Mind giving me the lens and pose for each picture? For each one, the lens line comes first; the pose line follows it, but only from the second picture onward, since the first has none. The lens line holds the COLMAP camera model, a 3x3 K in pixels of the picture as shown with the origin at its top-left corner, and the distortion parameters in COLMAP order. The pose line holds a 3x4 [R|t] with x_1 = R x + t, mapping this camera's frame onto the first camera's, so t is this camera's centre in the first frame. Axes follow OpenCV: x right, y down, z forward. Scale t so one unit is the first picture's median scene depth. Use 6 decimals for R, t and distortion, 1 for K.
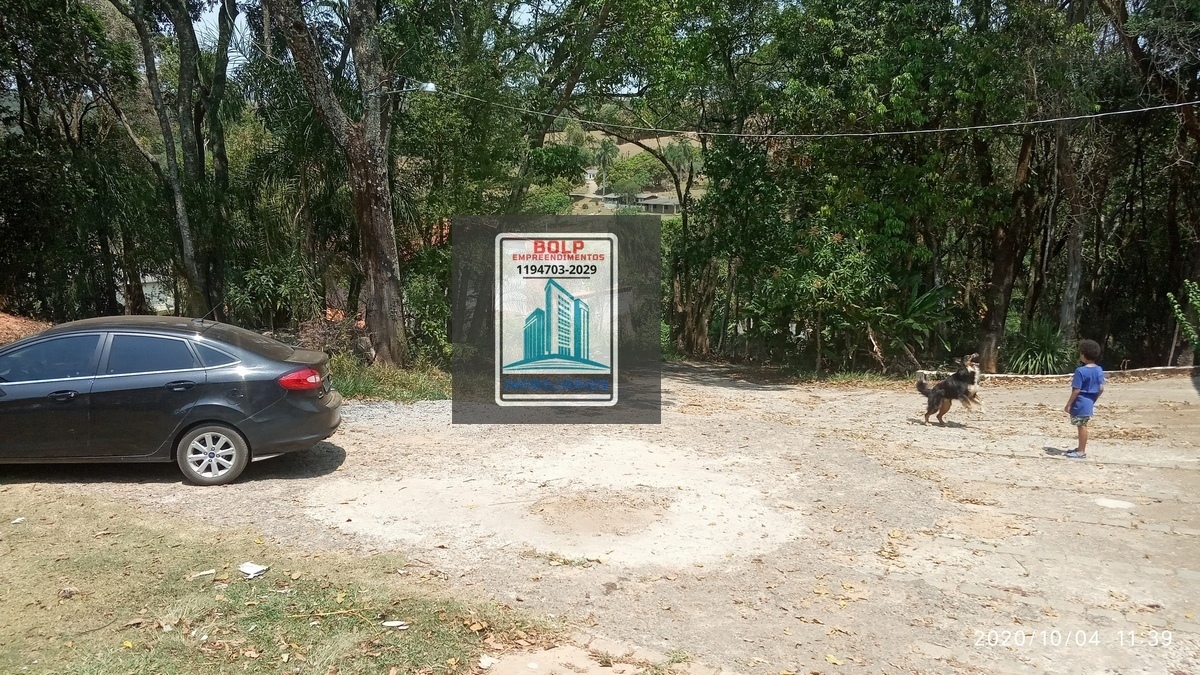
lens RADIAL K [[973.9, 0, 607.7], [0, 973.9, 340.4], [0, 0, 1]] dist [0.086304, -0.117585]
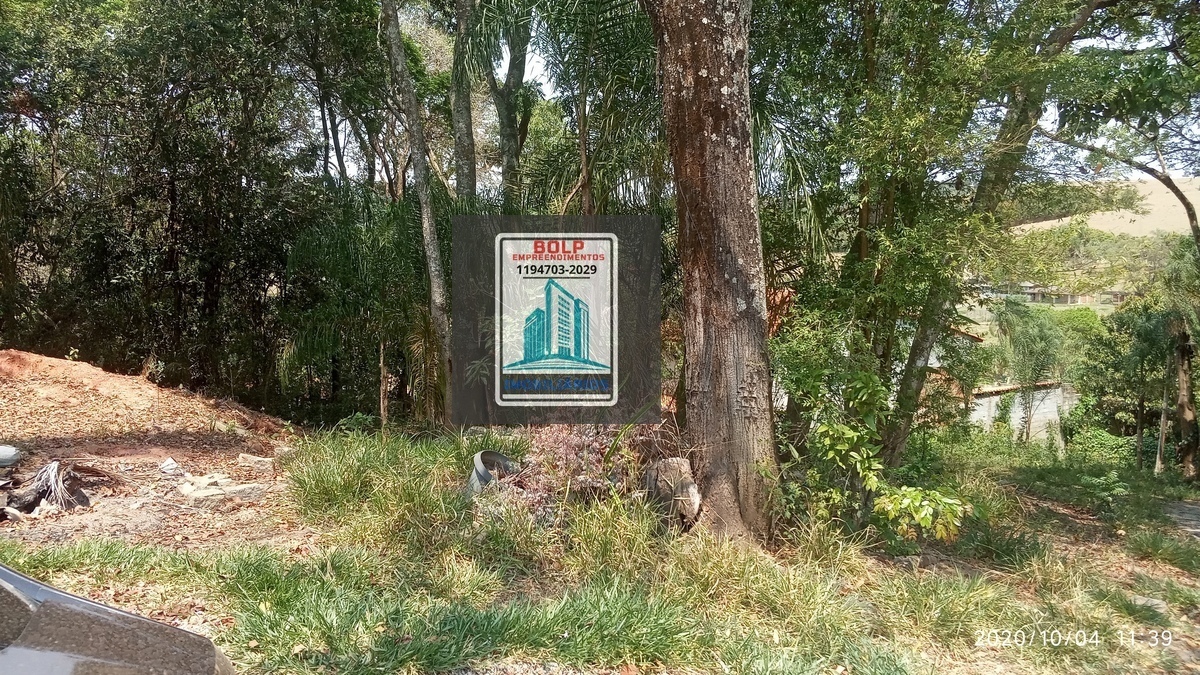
lens RADIAL K [[973.9, 0, 590.1], [0, 973.9, 332.8], [0, 0, 1]] dist [0.086304, -0.117585]
pose [[0.931496, 0.010892, -0.363589, -0.133762], [-0.048474, 0.994354, -0.094398, -0.014827], [0.360508, 0.105556, 0.926764, 0.600521]]
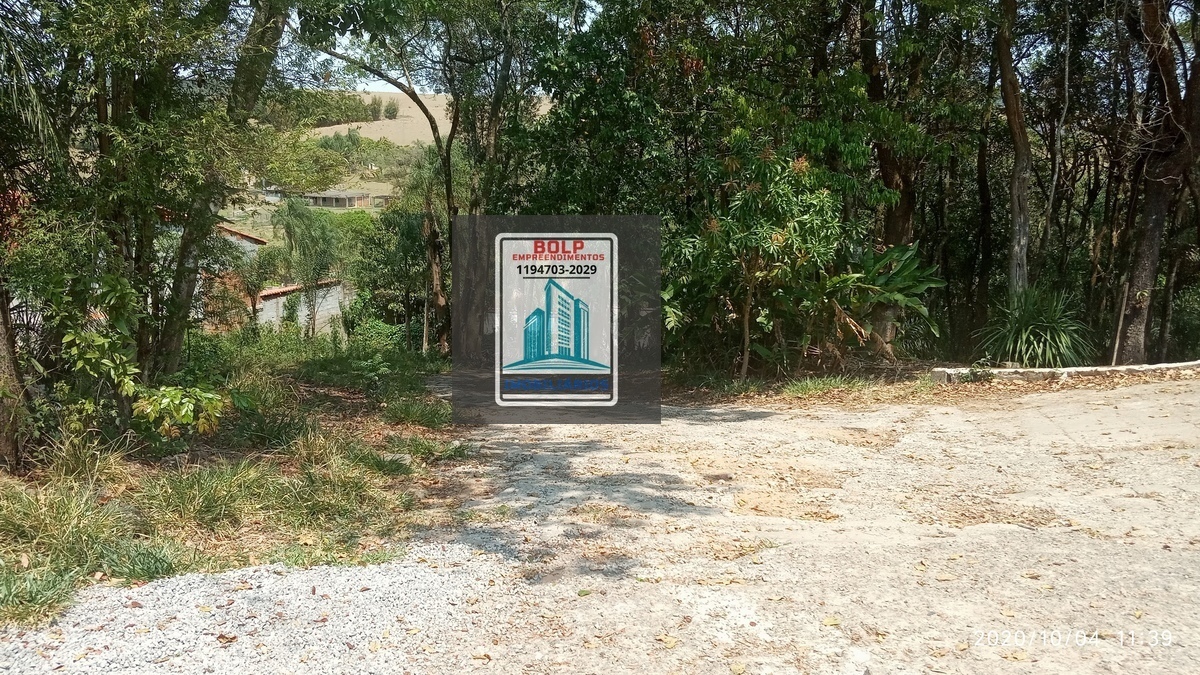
lens RADIAL K [[973.9, 0, 595.4], [0, 973.9, 345.2], [0, 0, 1]] dist [0.086304, -0.117585]
pose [[0.947941, -0.058687, 0.312991, -0.117733], [0.056222, 0.998275, 0.016904, -0.010625], [-0.313443, 0.001573, 0.949606, 0.587321]]
